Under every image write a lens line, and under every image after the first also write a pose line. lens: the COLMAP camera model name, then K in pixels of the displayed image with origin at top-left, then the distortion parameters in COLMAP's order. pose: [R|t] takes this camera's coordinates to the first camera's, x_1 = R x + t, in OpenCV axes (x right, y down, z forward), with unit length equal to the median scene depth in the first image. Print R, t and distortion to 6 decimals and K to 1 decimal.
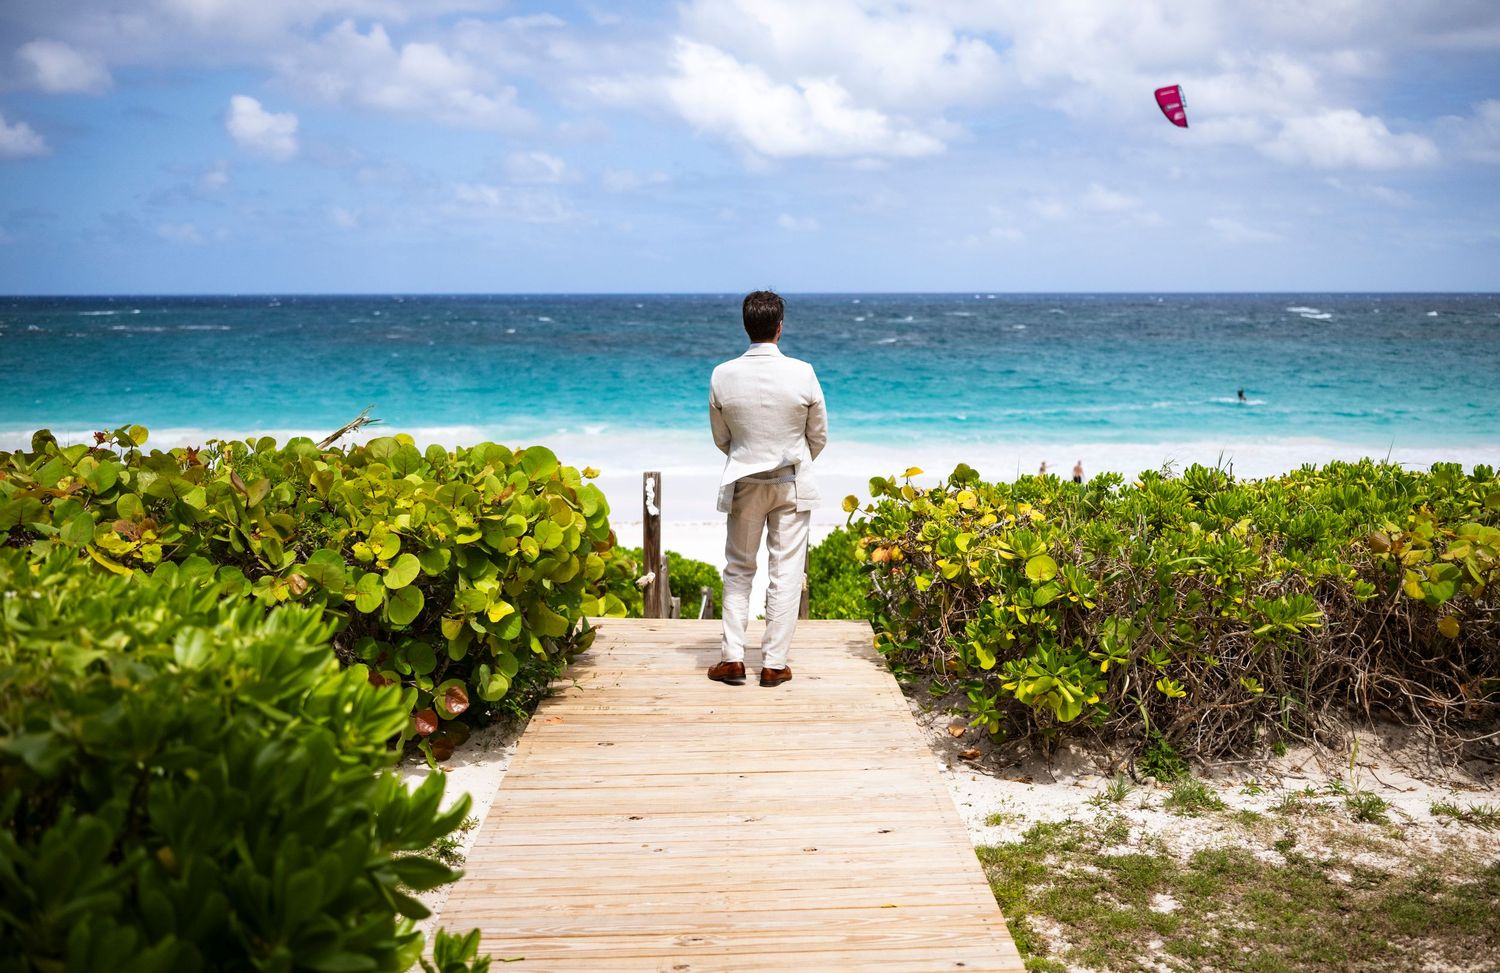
lens RADIAL K [[1733.4, 0, 834.4], [0, 1733.4, 524.9], [0, 0, 1]] dist [0.024651, 0.000000]
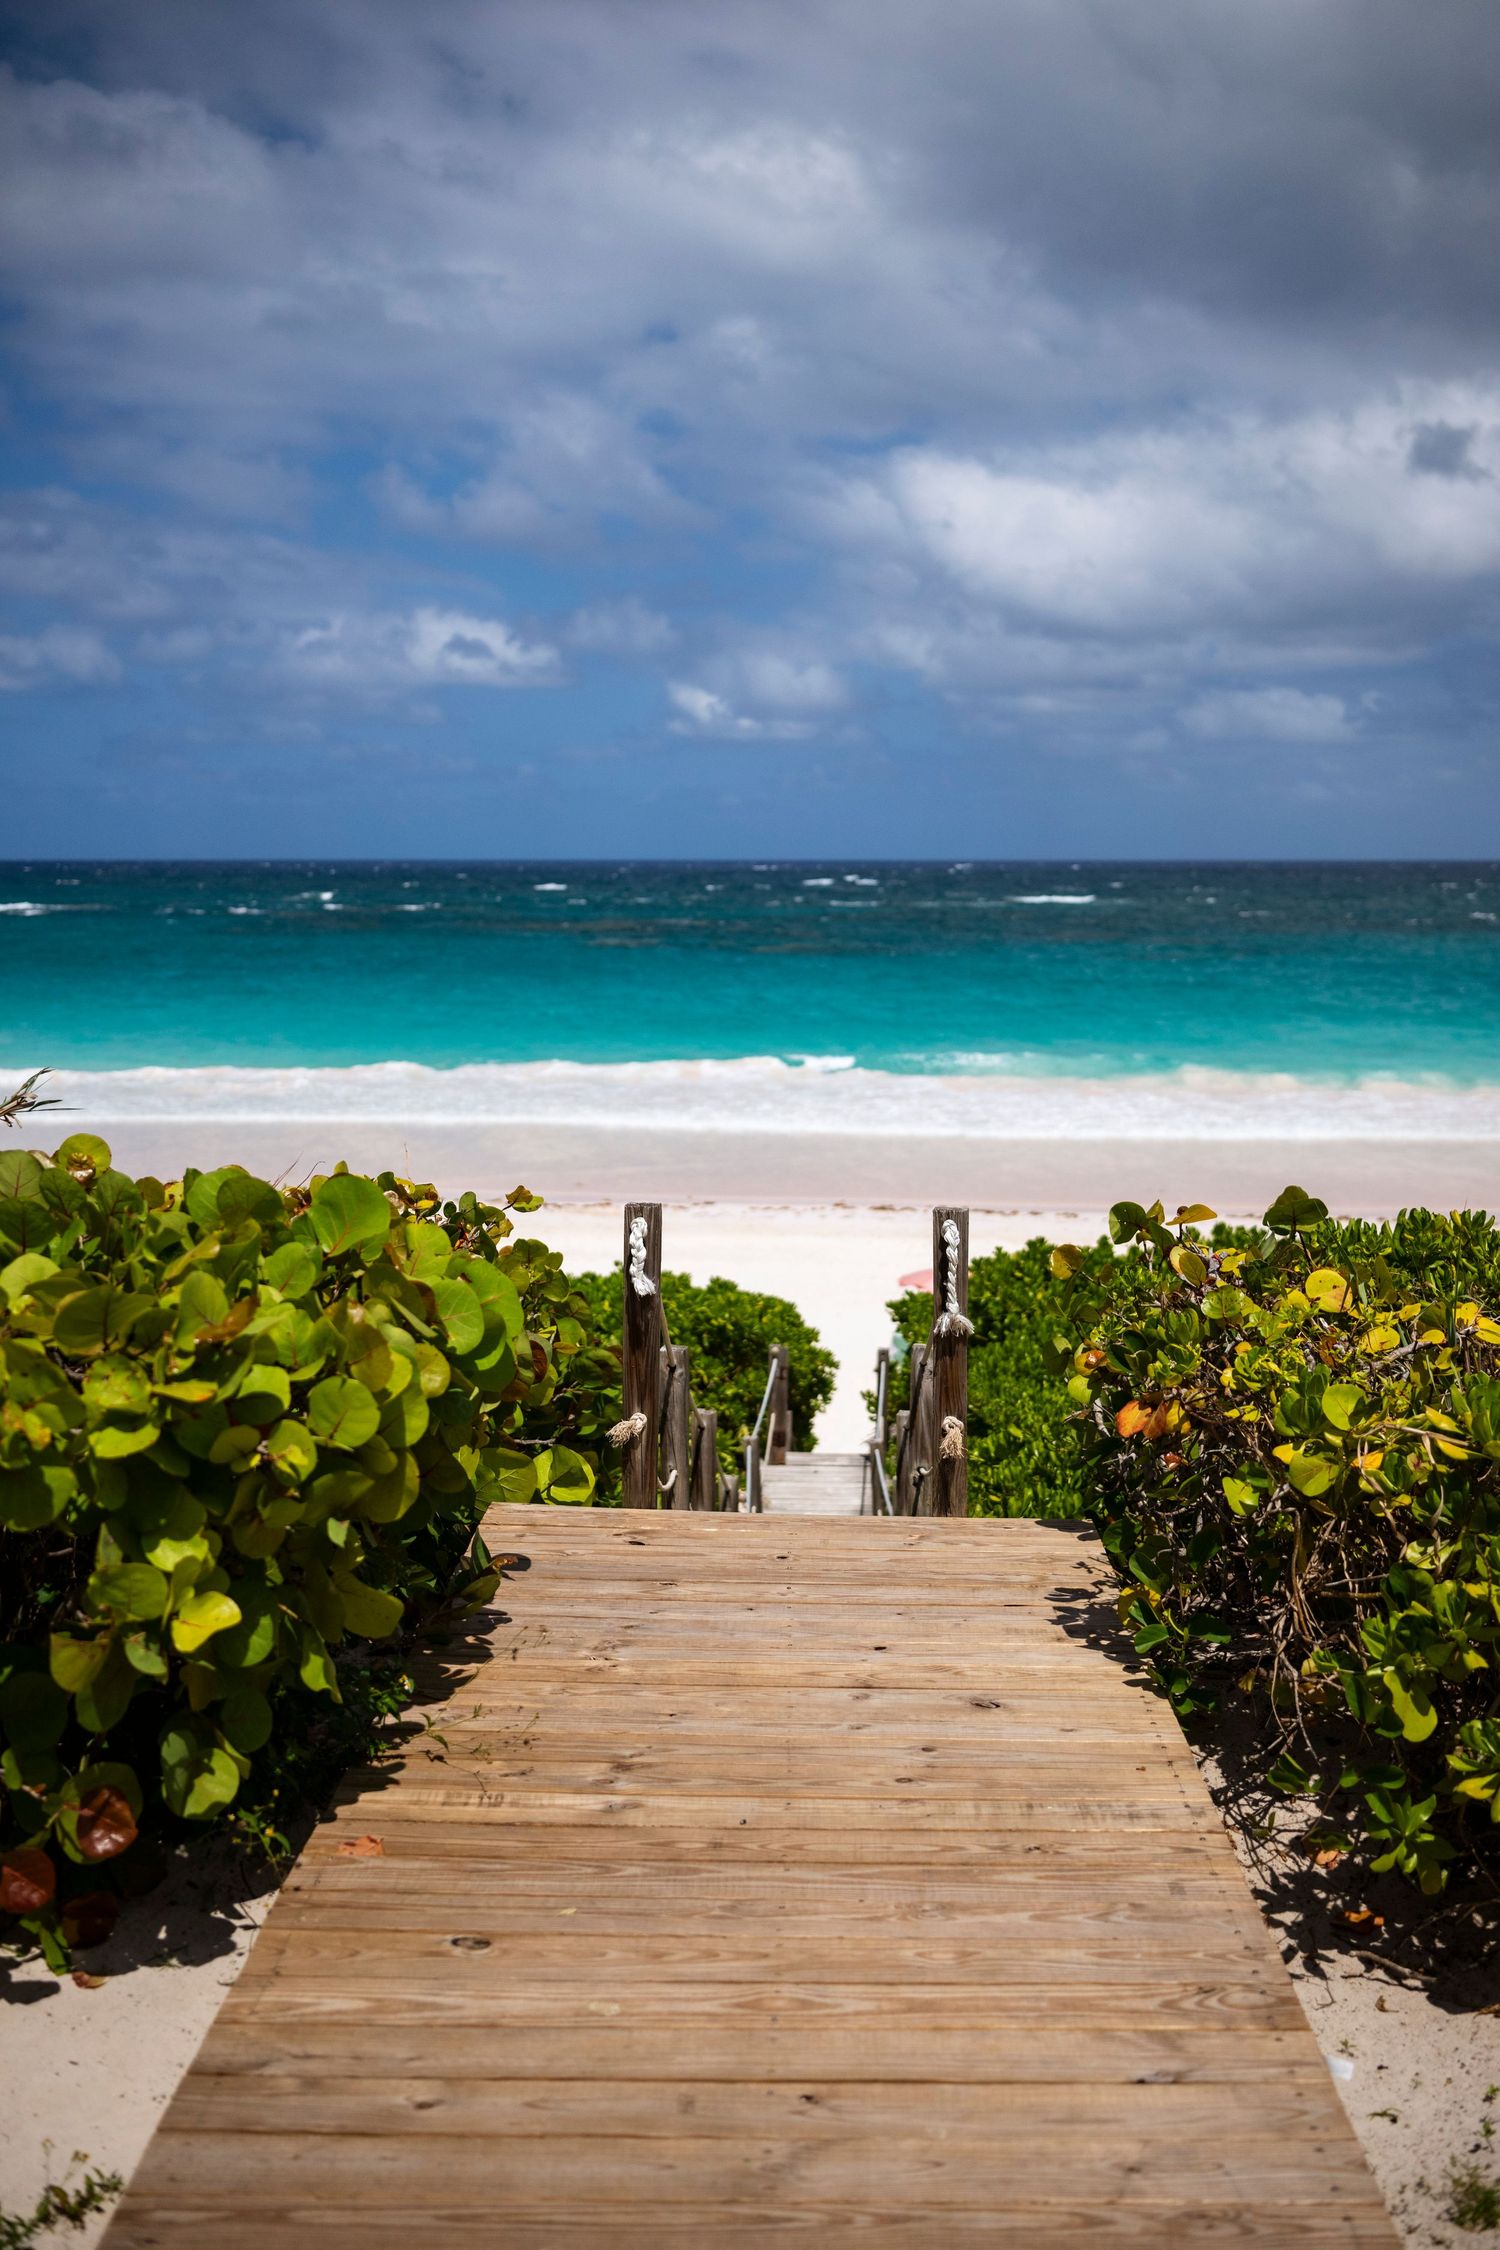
lens RADIAL K [[2556.2, 0, 796.5], [0, 2556.2, 1108.2], [0, 0, 1]] dist [0.005129, 0.000000]
pose [[0.997378, 0.008516, -0.071869, -0.014703], [-0.011099, 0.999304, -0.035615, -0.039864], [0.071516, 0.036319, 0.996778, 0.362490]]
